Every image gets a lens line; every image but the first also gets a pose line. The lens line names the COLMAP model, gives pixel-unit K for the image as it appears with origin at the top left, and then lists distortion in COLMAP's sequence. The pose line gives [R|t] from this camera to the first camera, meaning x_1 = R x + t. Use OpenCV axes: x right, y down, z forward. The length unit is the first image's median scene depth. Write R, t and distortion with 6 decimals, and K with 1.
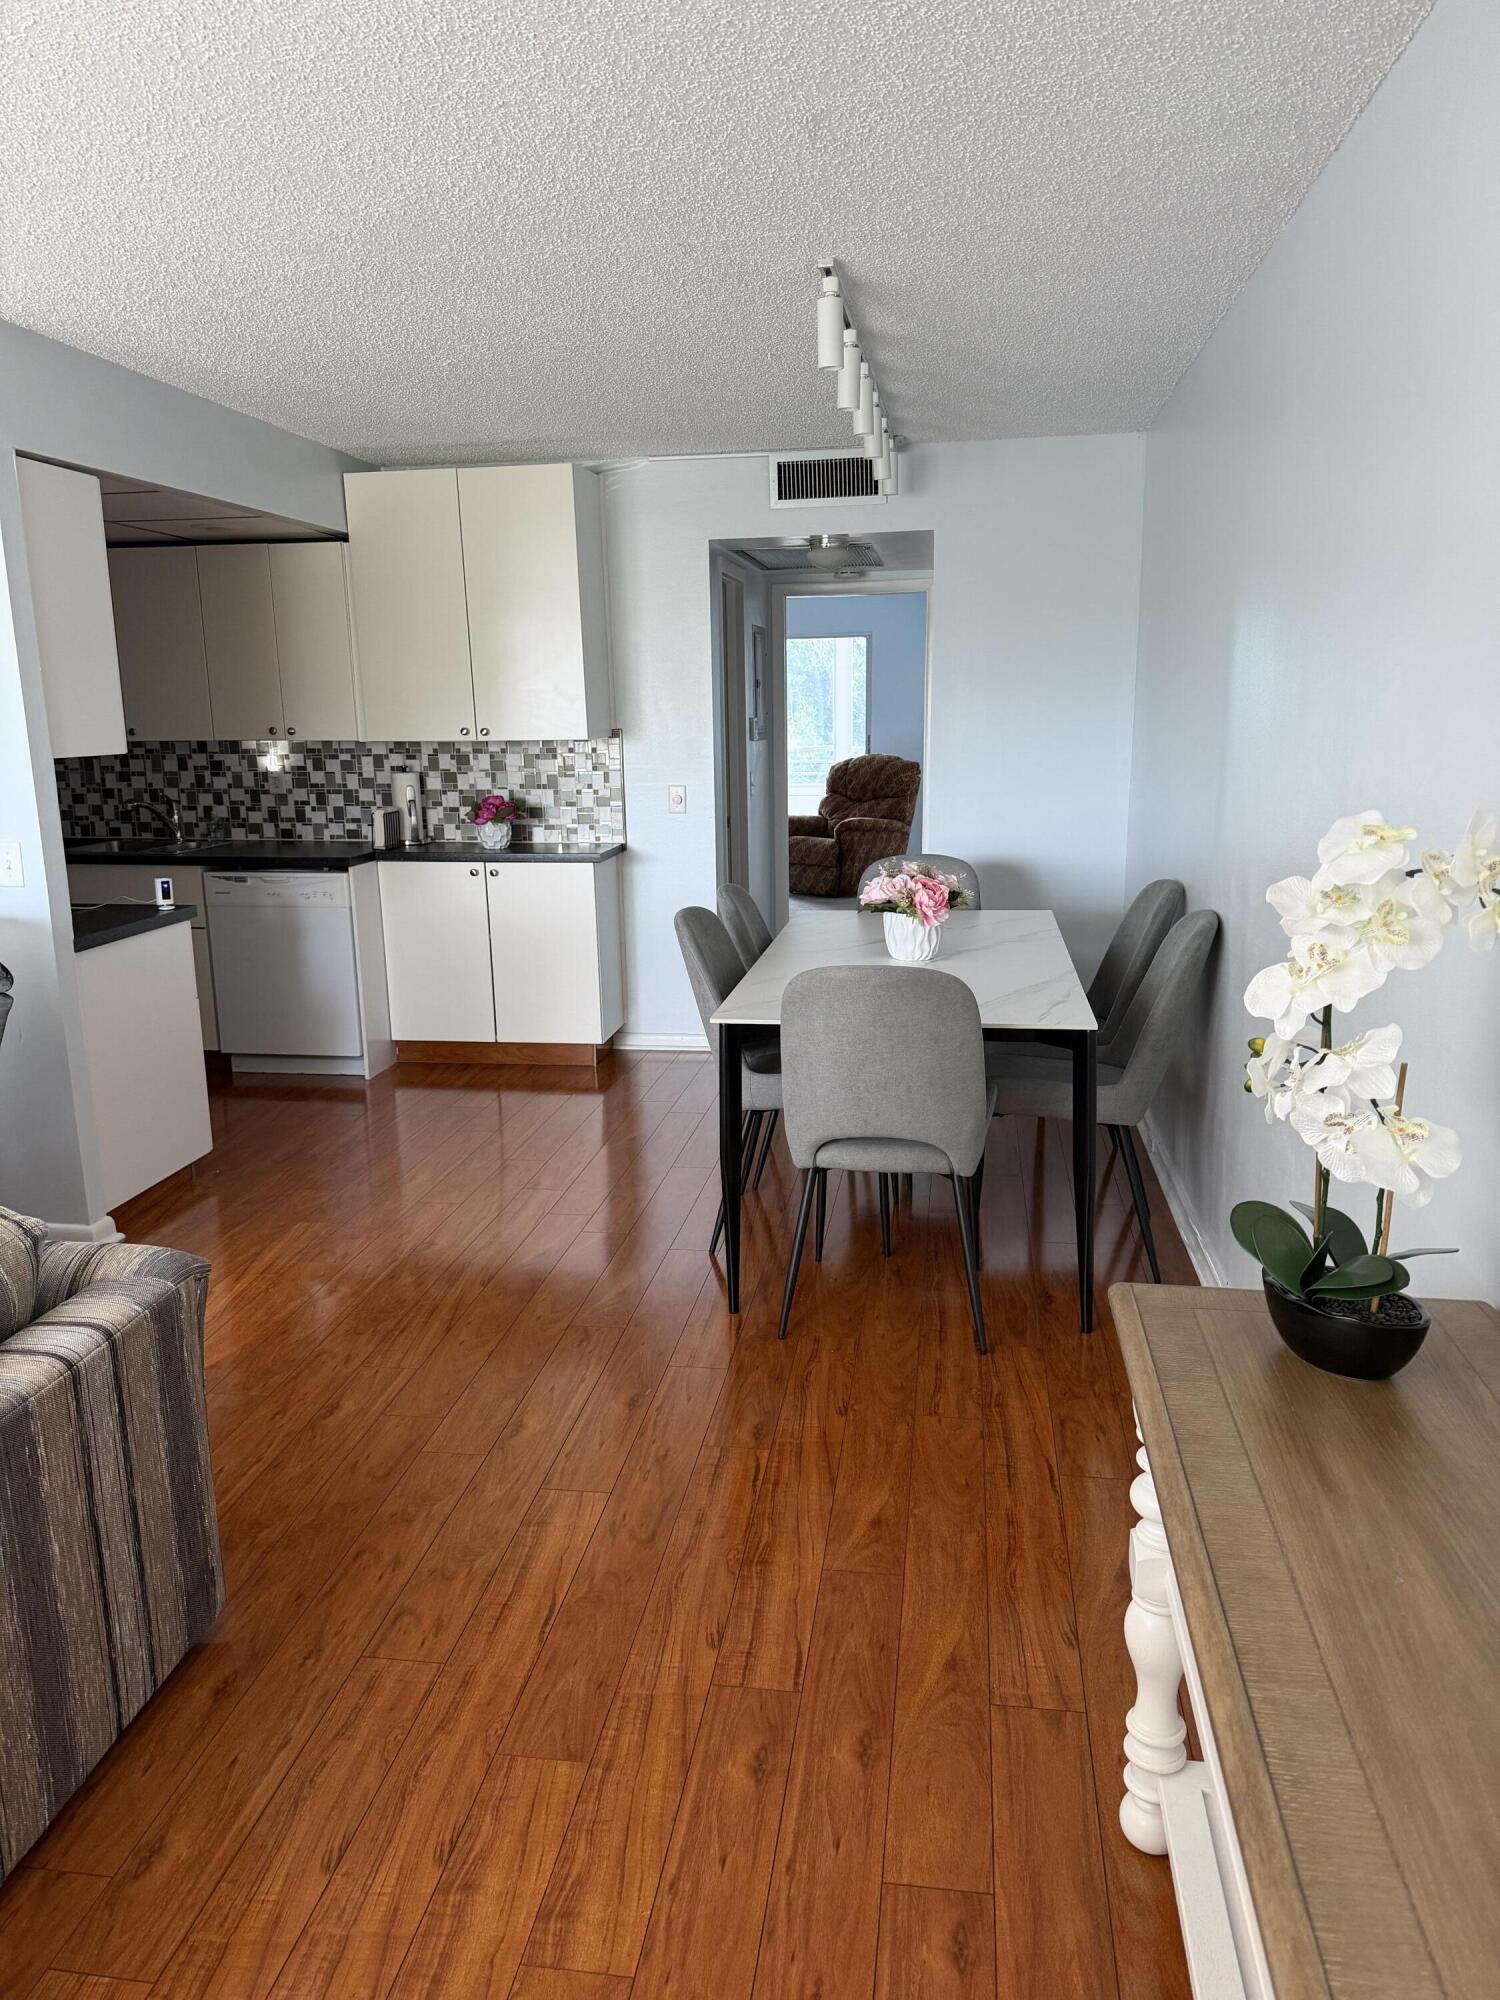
lens RADIAL K [[1377.2, 0, 750.0], [0, 1377.2, 1000.0], [0, 0, 1]] dist [-0.003379, -0.004893]
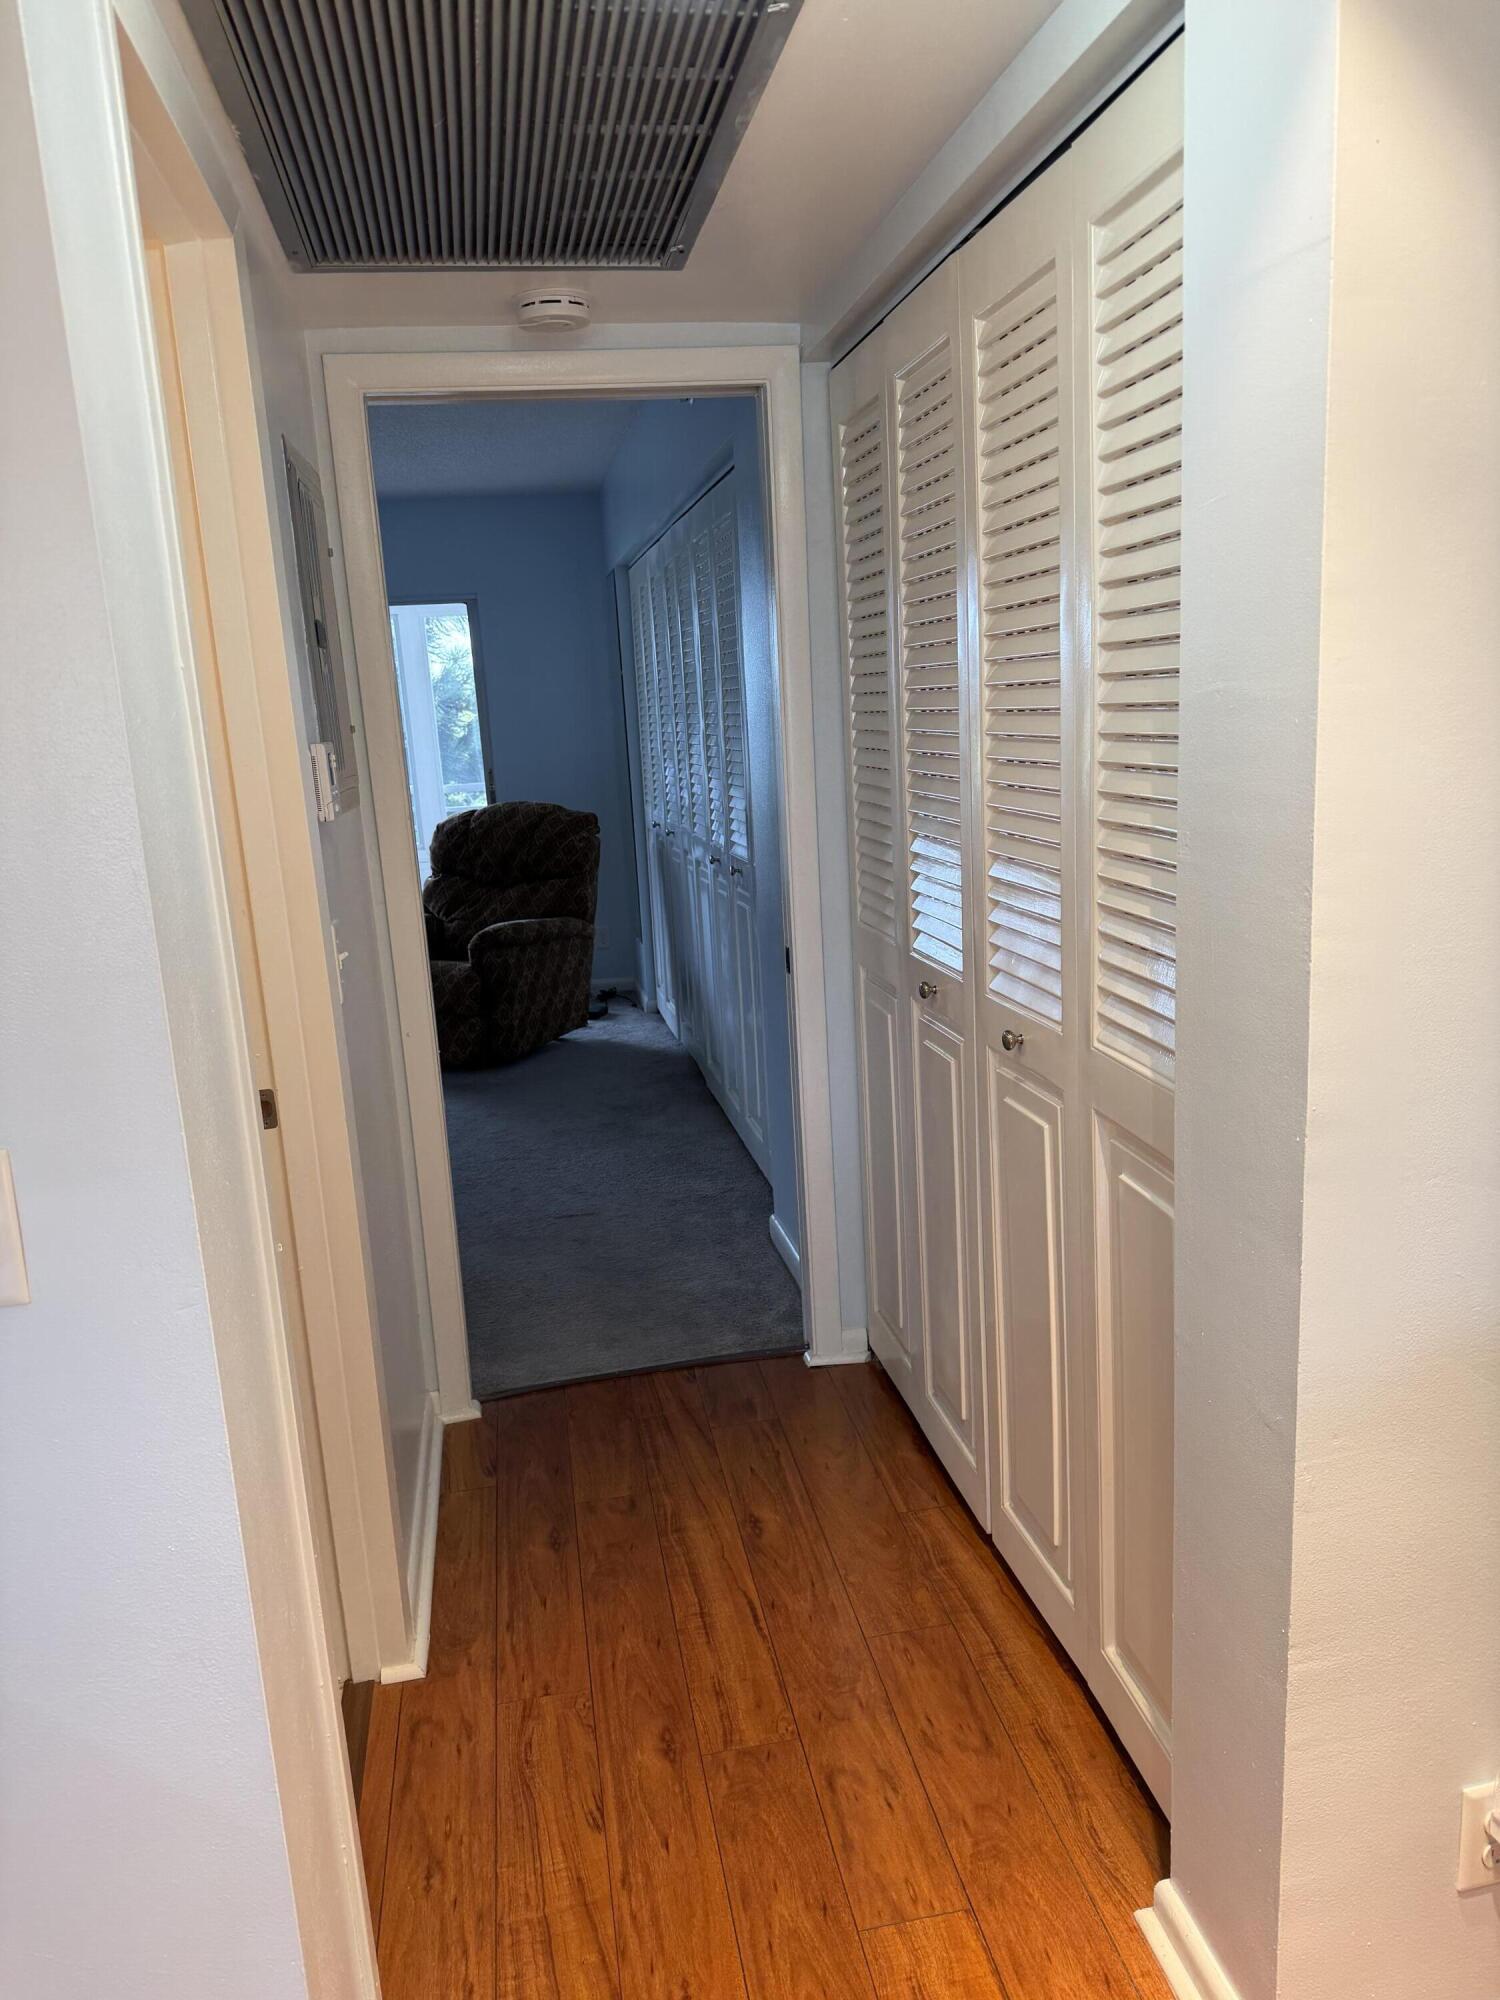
lens RADIAL K [[1377.2, 0, 750.0], [0, 1377.2, 1000.0], [0, 0, 1]] dist [-0.003379, -0.004893]
pose [[0.946846, -0.108095, 0.302982, -0.000875], [0.112100, 0.993688, 0.004197, -0.079790], [-0.301523, 0.029990, 0.952987, 0.382706]]
